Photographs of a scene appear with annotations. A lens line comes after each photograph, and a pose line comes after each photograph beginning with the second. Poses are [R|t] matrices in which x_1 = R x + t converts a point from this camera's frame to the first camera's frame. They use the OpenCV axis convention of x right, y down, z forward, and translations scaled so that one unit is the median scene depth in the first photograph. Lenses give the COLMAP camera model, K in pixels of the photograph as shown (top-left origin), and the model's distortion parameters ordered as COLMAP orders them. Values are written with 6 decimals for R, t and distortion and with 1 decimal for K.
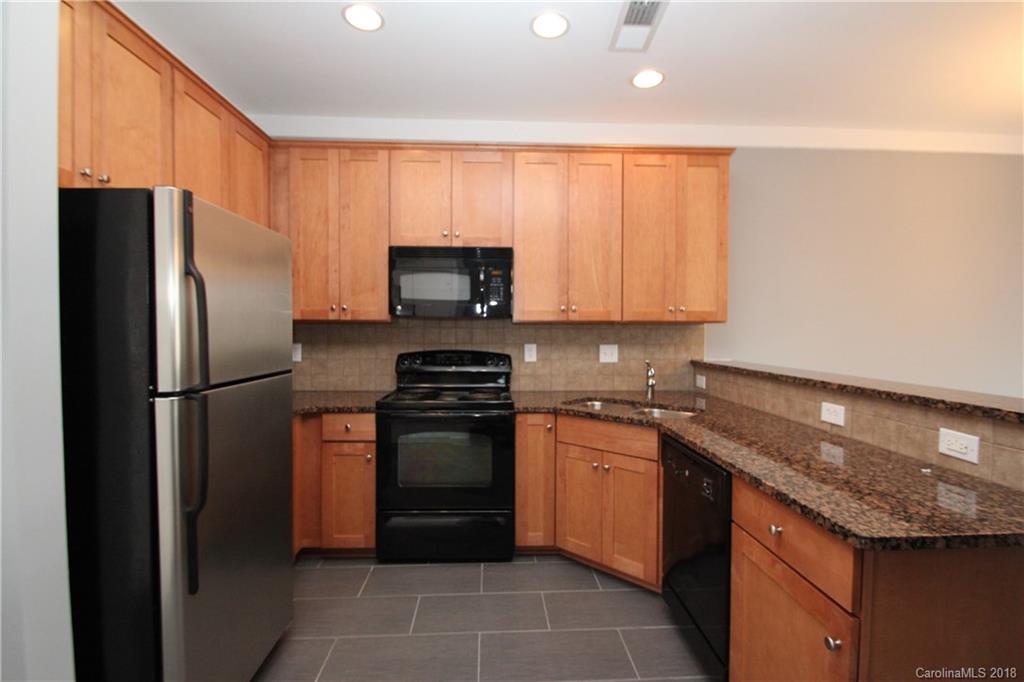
lens RADIAL K [[469.2, 0, 506.7], [0, 469.2, 340.4], [0, 0, 1]] dist [-0.000827, -0.007066]
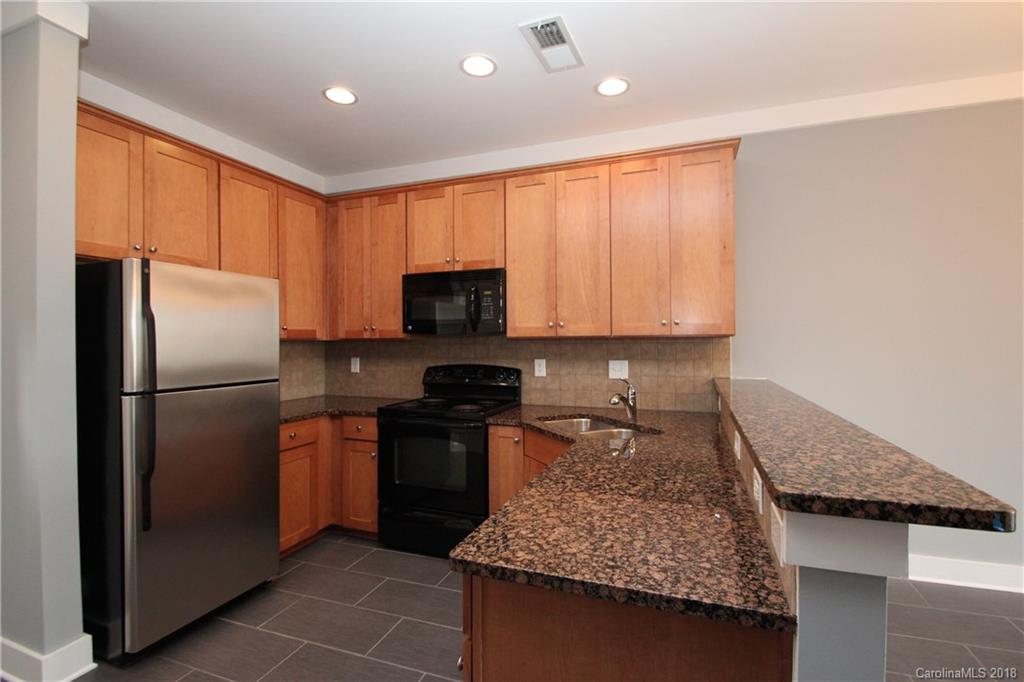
lens RADIAL K [[469.2, 0, 513.6], [0, 469.2, 341.8], [0, 0, 1]] dist [-0.000827, -0.007066]
pose [[0.922981, -0.009178, -0.384736, 0.442761], [0.000439, 0.999740, -0.022794, -0.007777], [0.384845, 0.020869, 0.922745, 0.035107]]
